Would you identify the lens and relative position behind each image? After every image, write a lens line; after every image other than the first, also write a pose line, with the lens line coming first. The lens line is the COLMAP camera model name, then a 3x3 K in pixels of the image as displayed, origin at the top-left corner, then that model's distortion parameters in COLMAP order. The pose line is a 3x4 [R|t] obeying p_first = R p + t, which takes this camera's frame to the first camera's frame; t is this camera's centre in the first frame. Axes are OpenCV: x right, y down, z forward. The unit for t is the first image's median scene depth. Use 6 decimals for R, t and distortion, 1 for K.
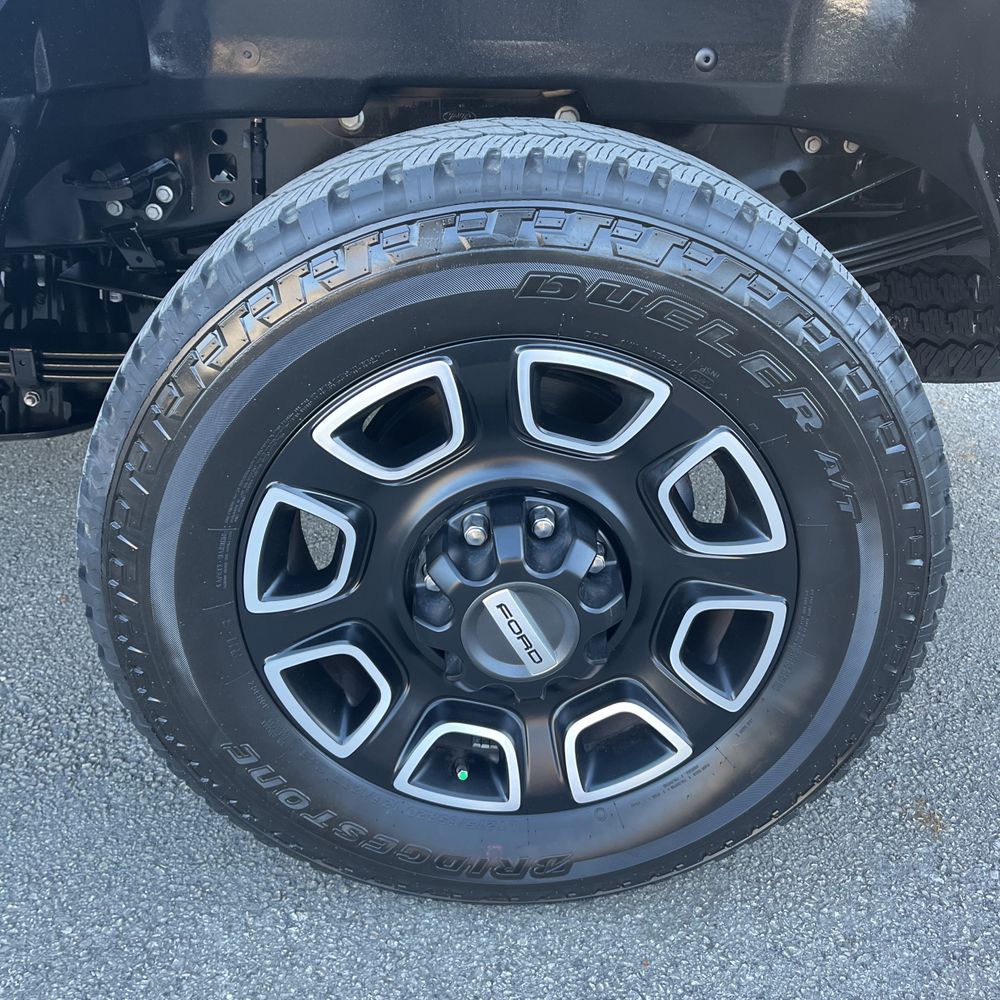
lens RADIAL K [[985.9, 0, 501.7], [0, 985.9, 489.4], [0, 0, 1]] dist [0.019013, 0.000000]
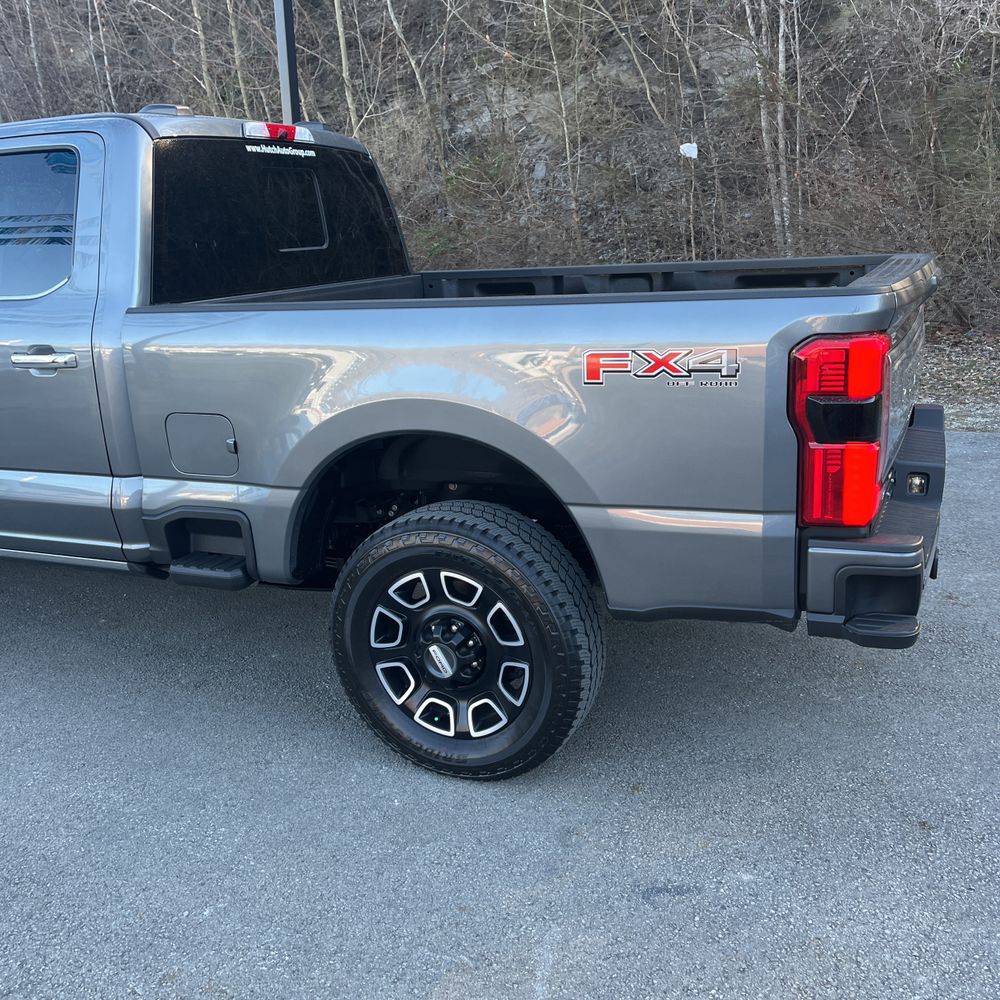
lens RADIAL K [[985.9, 0, 501.2], [0, 985.9, 498.2], [0, 0, 1]] dist [0.019013, 0.000000]
pose [[0.900954, 0.052789, -0.430692, 1.491644], [-0.140271, 0.974711, -0.173961, 0.156503], [0.410616, 0.217145, 0.885575, -1.778656]]
